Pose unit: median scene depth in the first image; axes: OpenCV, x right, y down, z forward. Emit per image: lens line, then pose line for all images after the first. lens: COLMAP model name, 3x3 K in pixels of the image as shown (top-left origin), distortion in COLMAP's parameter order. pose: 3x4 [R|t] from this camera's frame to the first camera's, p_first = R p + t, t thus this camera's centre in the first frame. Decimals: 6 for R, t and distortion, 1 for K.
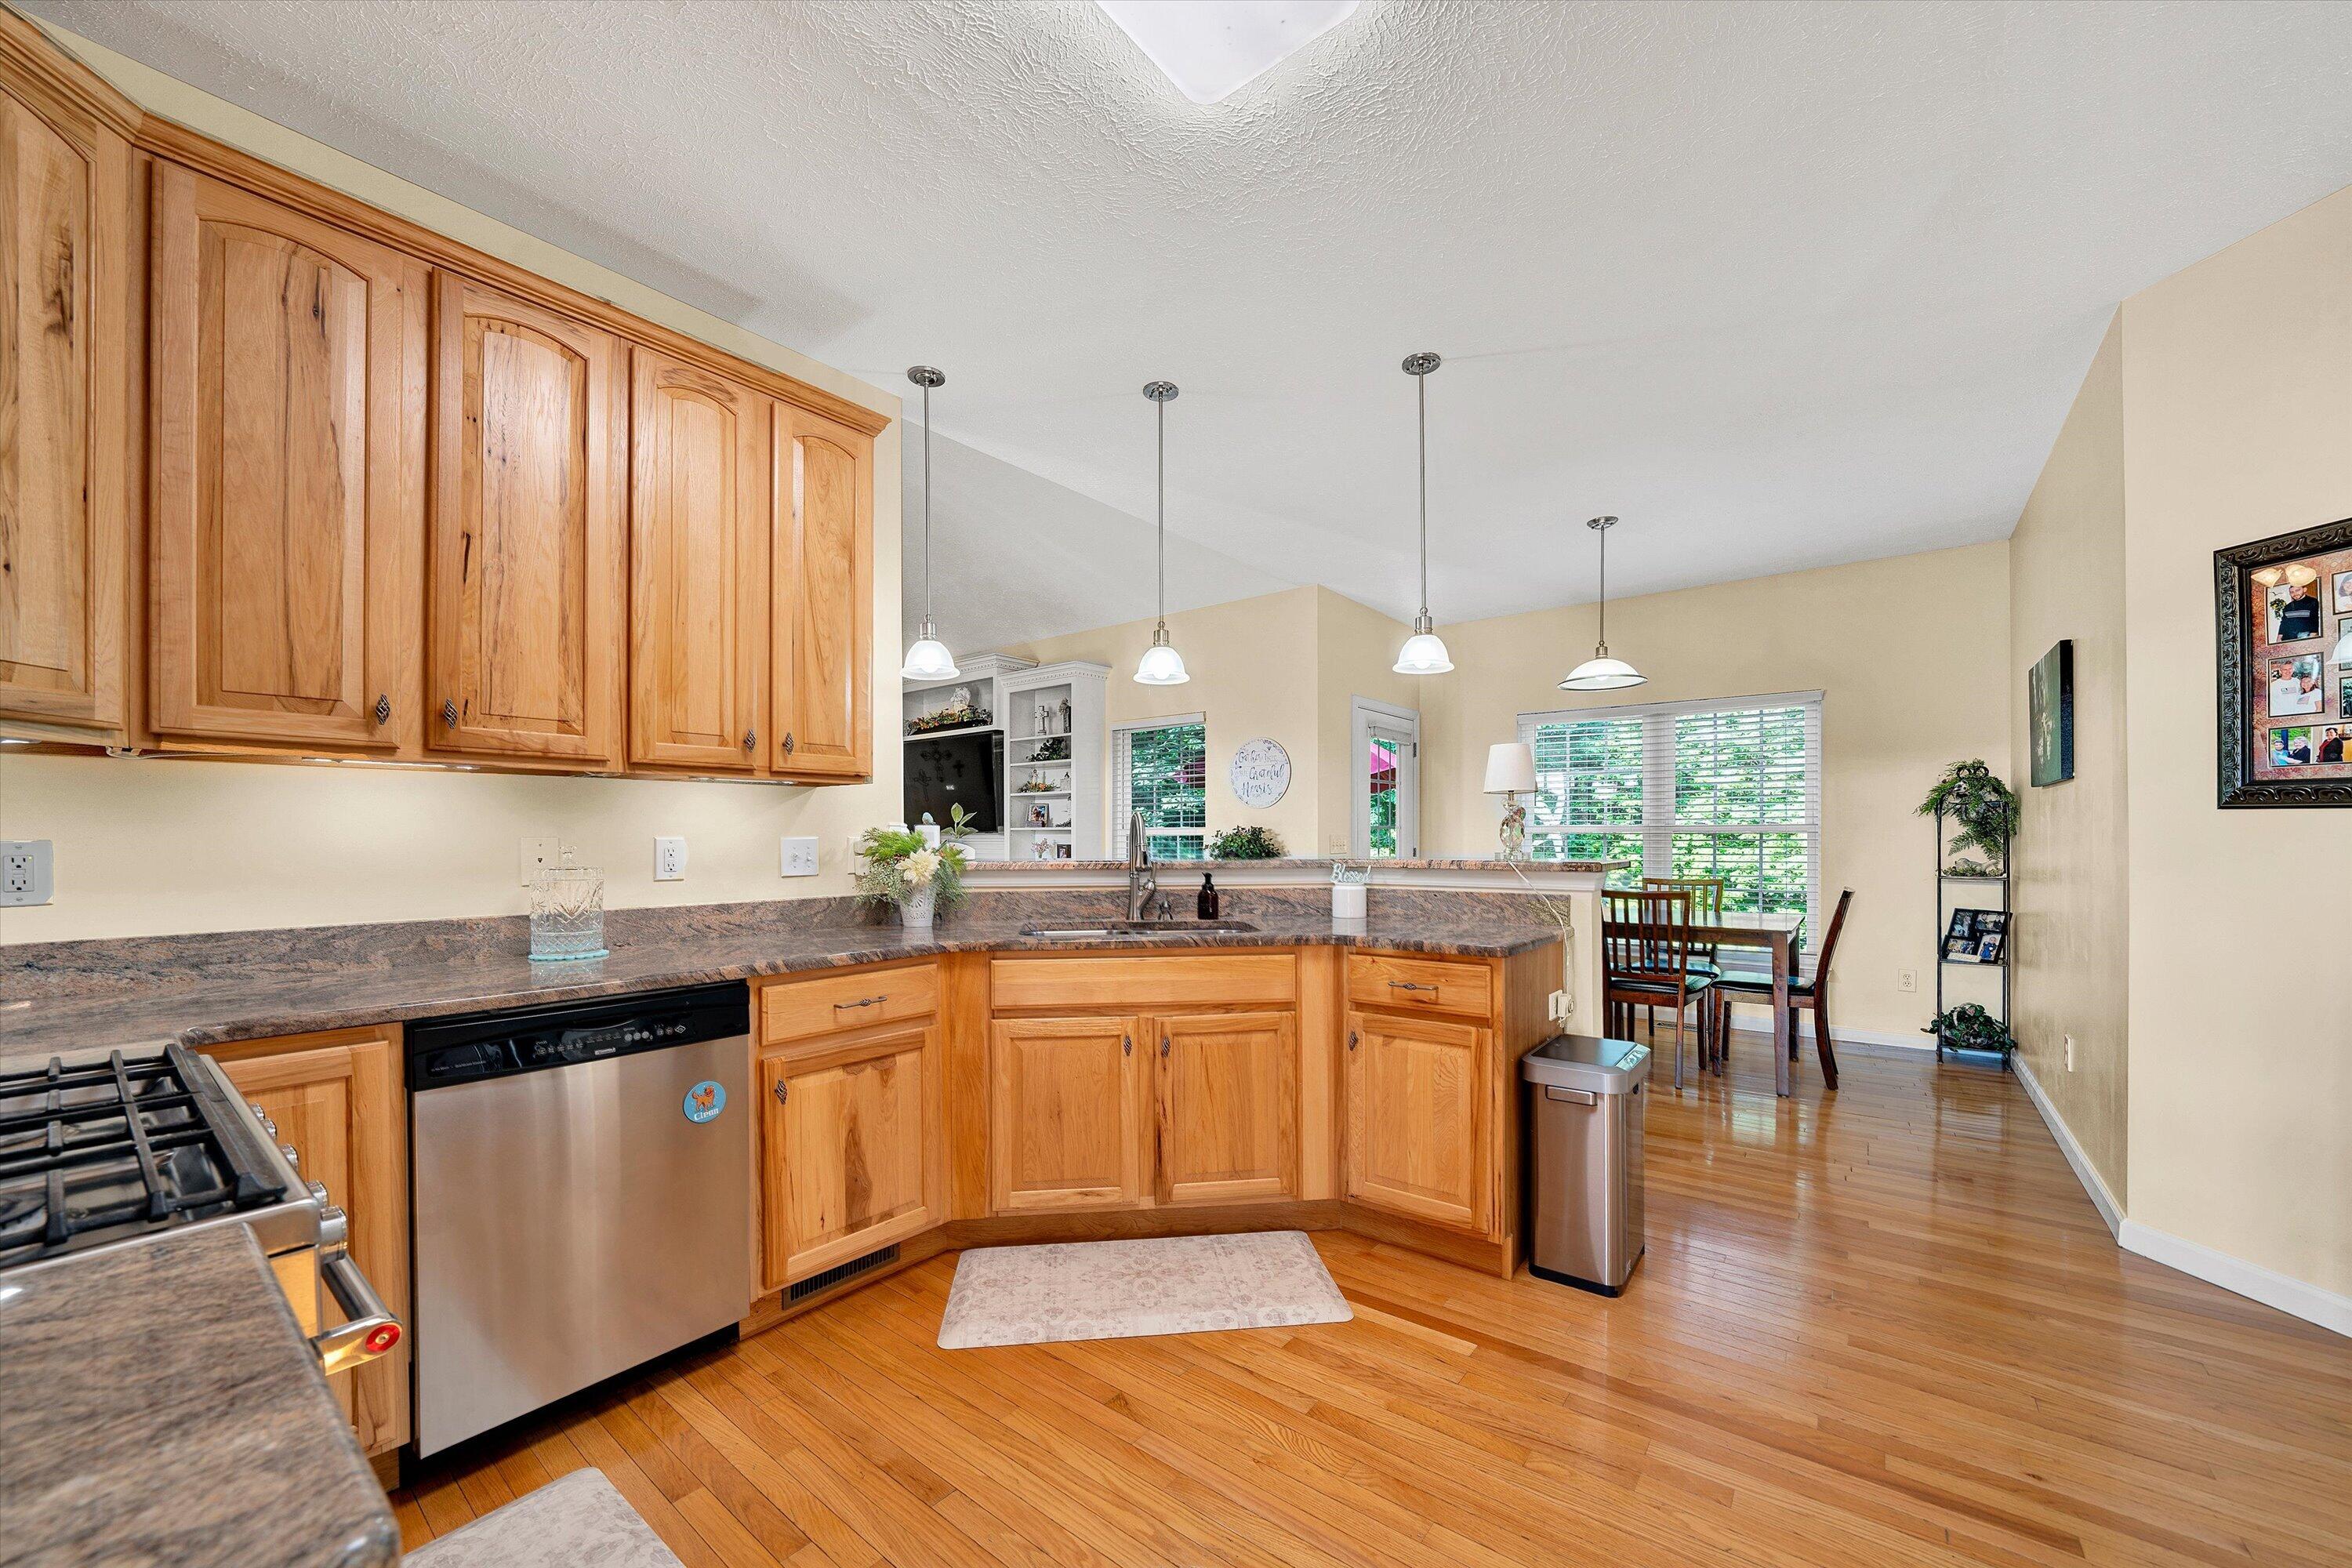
lens RADIAL K [[860.2, 0, 1163.3], [0, 860.2, 836.4], [0, 0, 1]] dist [-0.017489, 0.000238]
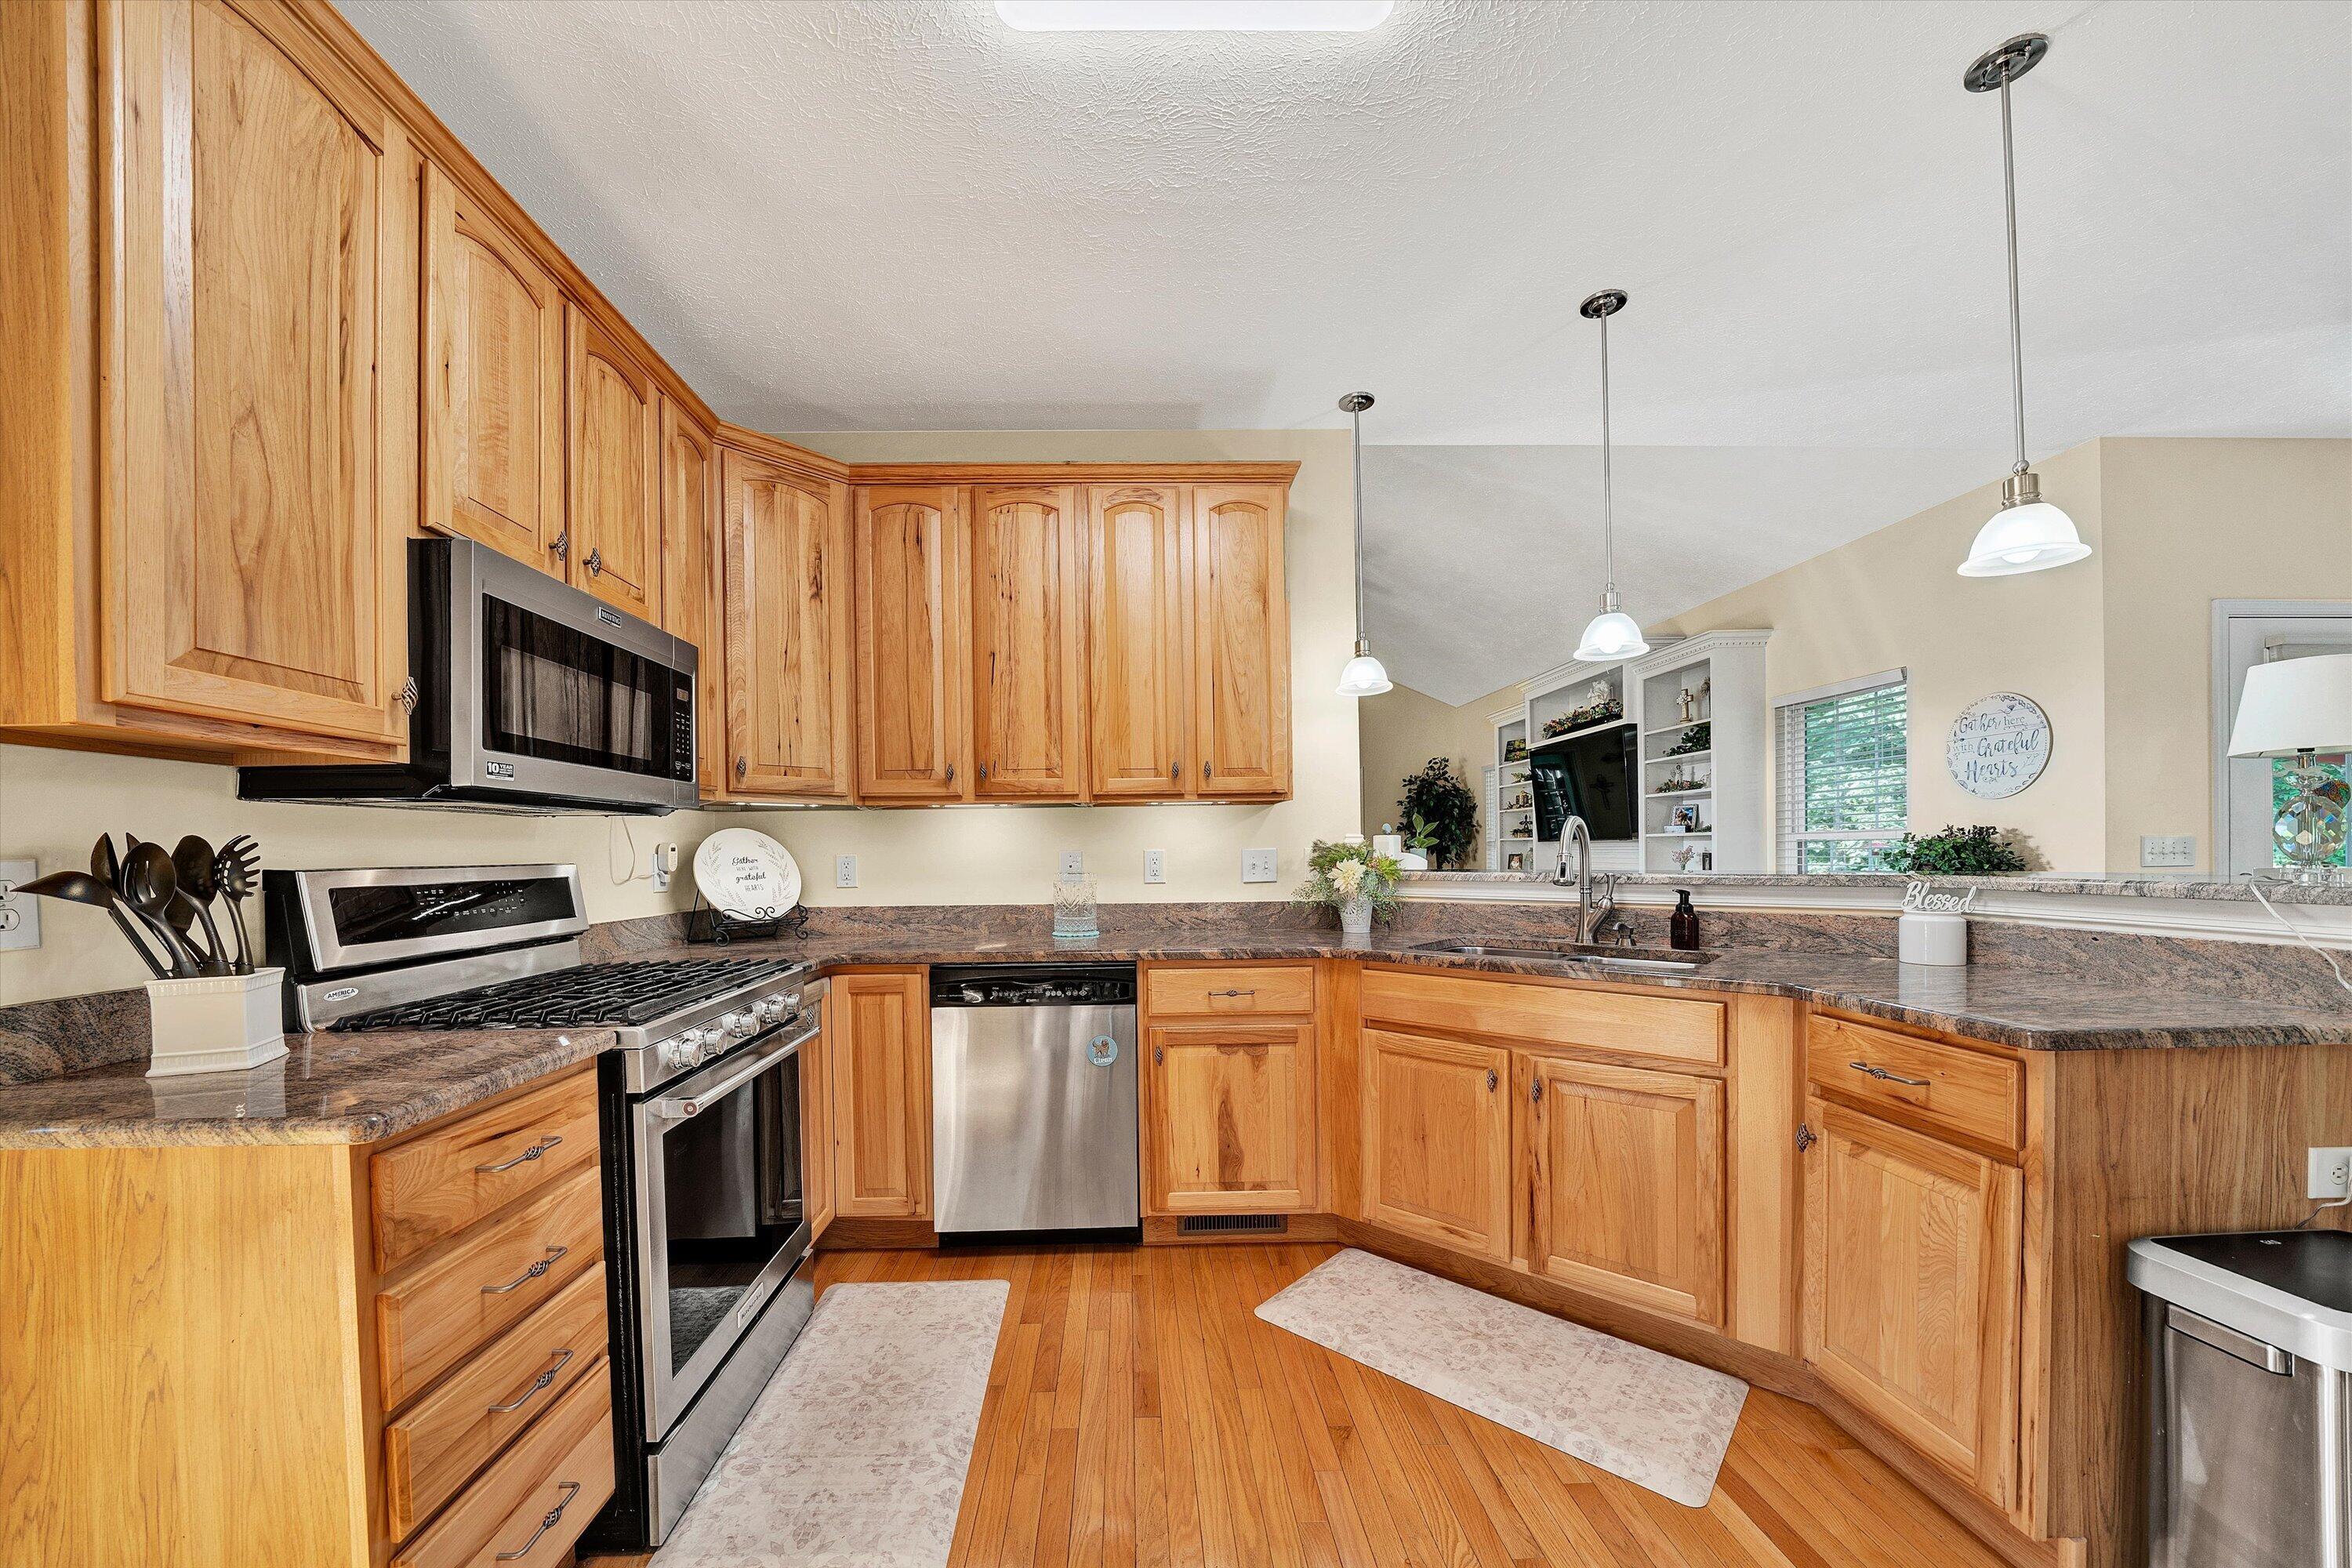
lens RADIAL K [[840.1, 0, 1144.9], [0, 840.1, 853.7], [0, 0, 1]] dist [-0.025733, 0.000030]
pose [[0.645362, -0.002372, -0.763873, 0.380919], [0.010639, 0.999926, 0.005883, -0.000167], [0.763803, -0.011924, 0.645340, 0.169299]]
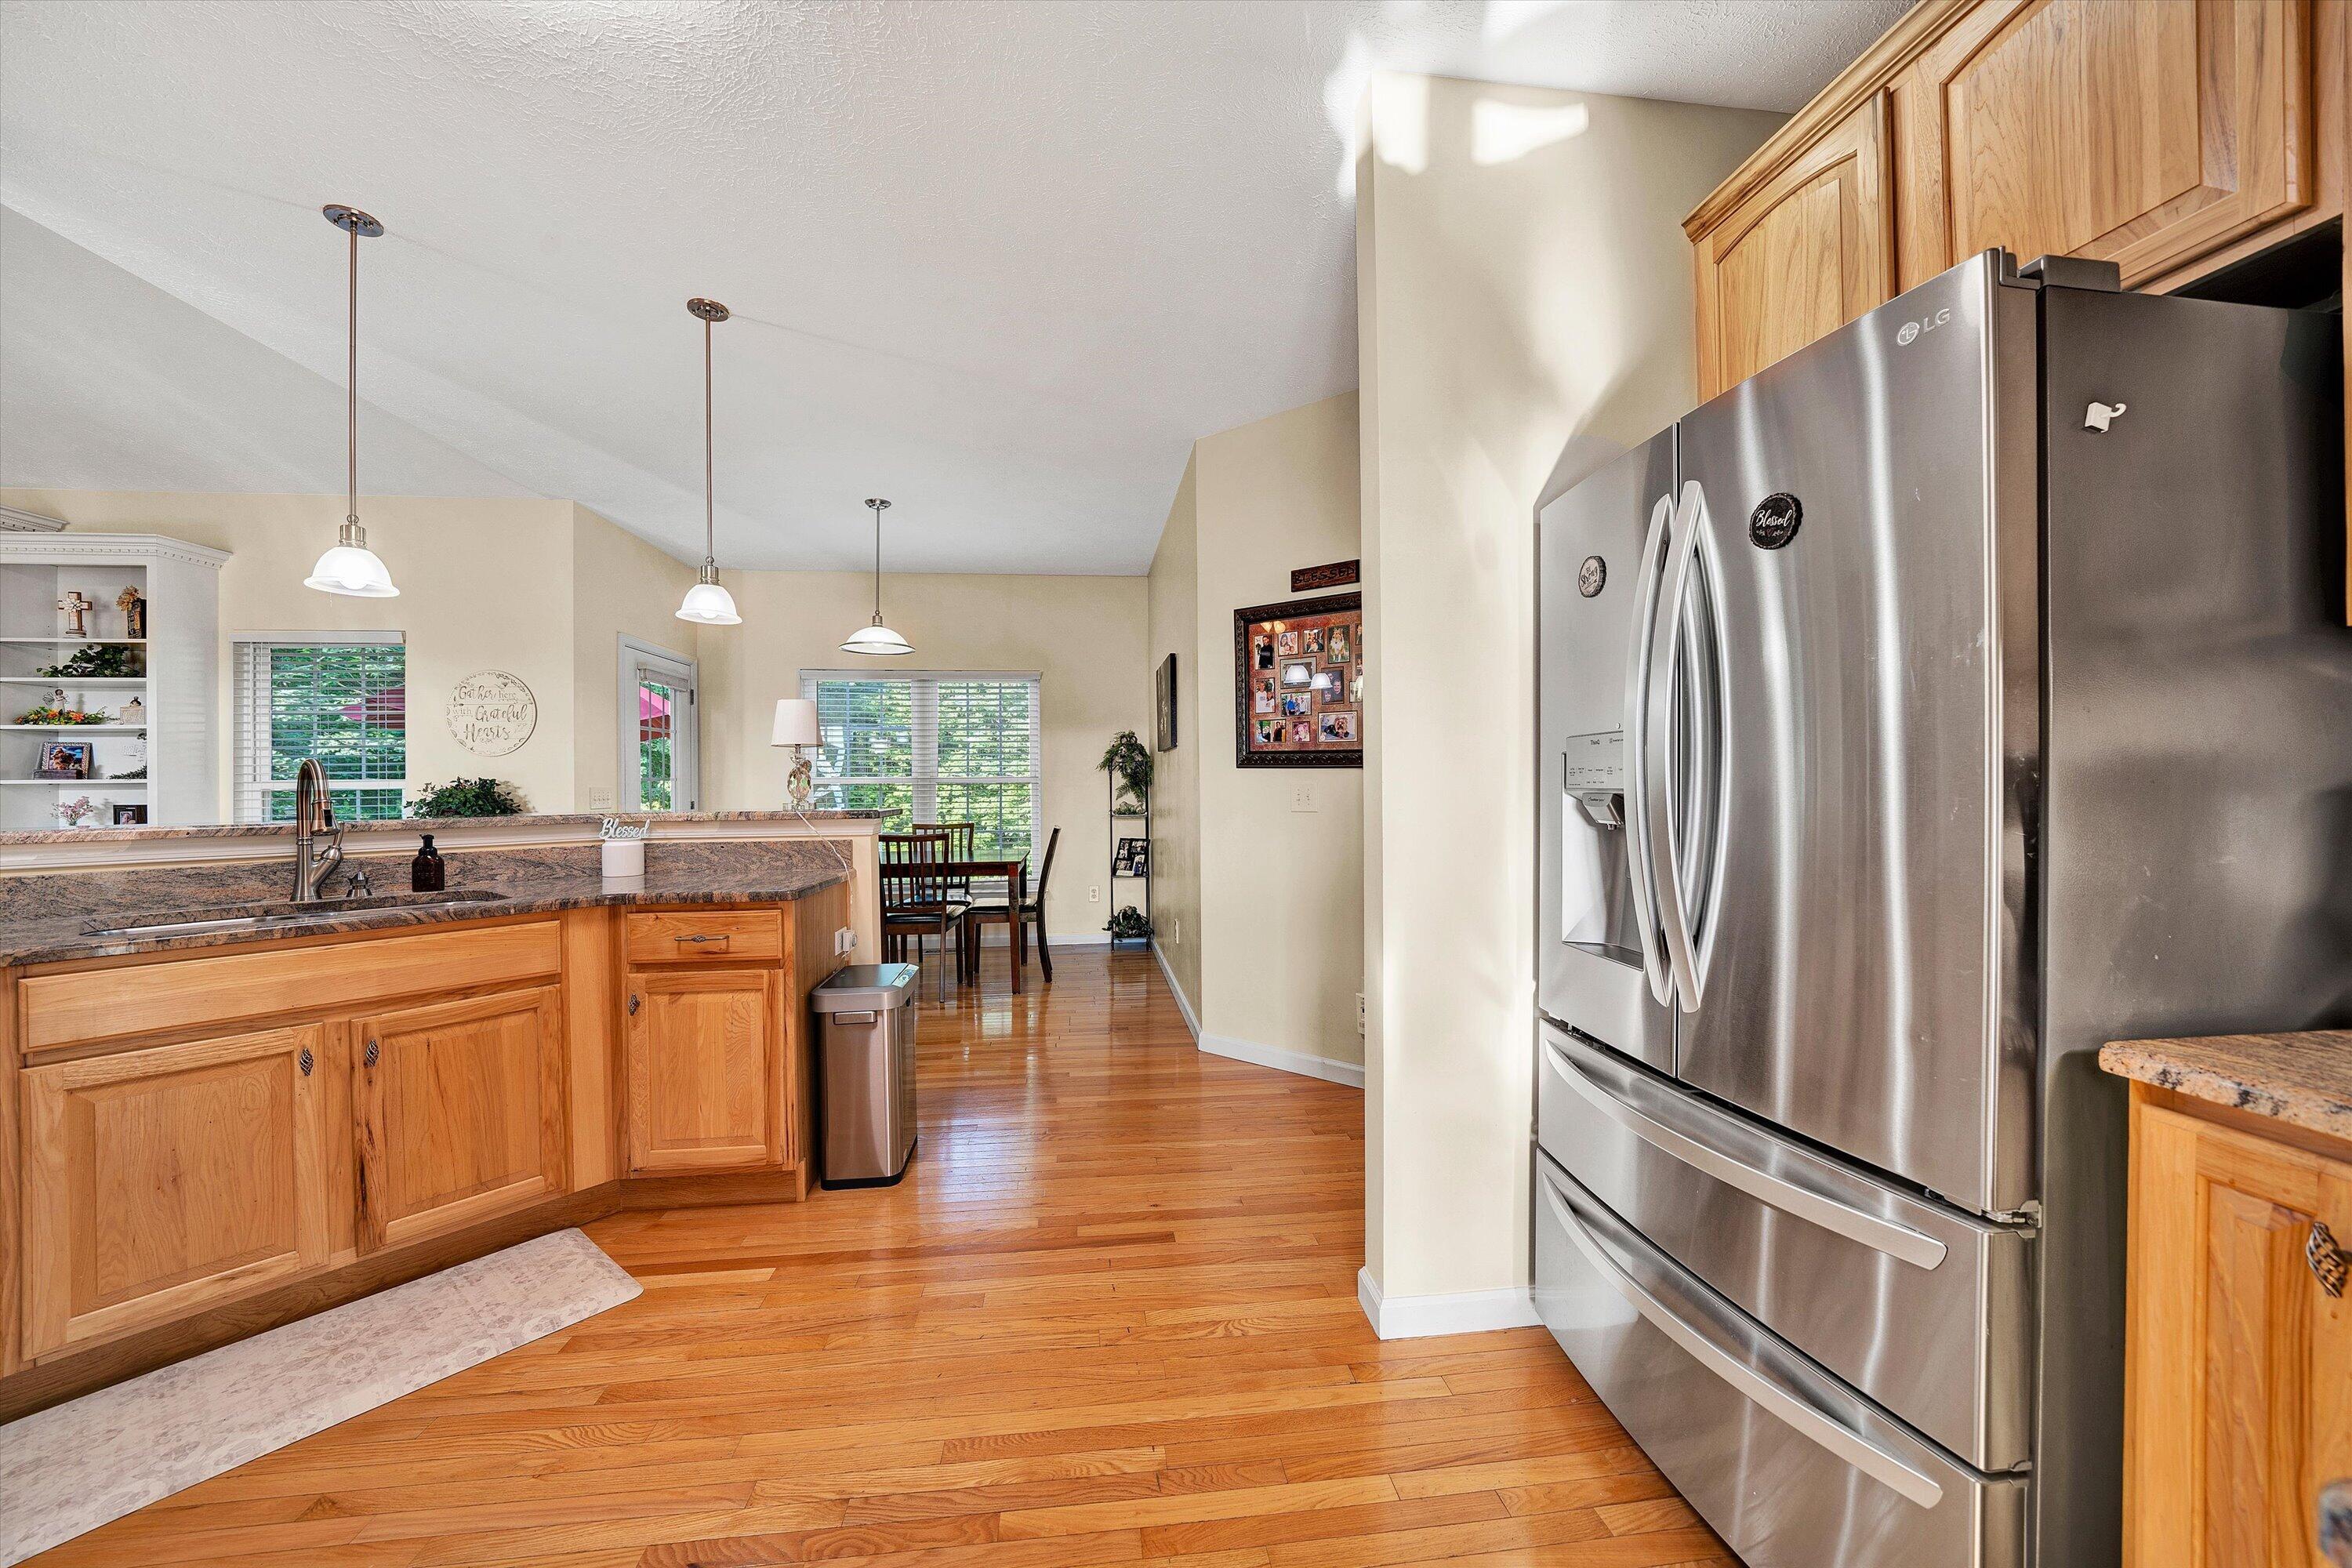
lens RADIAL K [[863.4, 0, 1161.2], [0, 863.4, 781.8], [0, 0, 1]] dist [-0.027059, 0.004355]
pose [[0.702272, -0.001304, 0.711908, -0.039227], [0.007108, 0.999961, -0.005179, 0.002103], [-0.711874, 0.008697, 0.702254, -0.071499]]
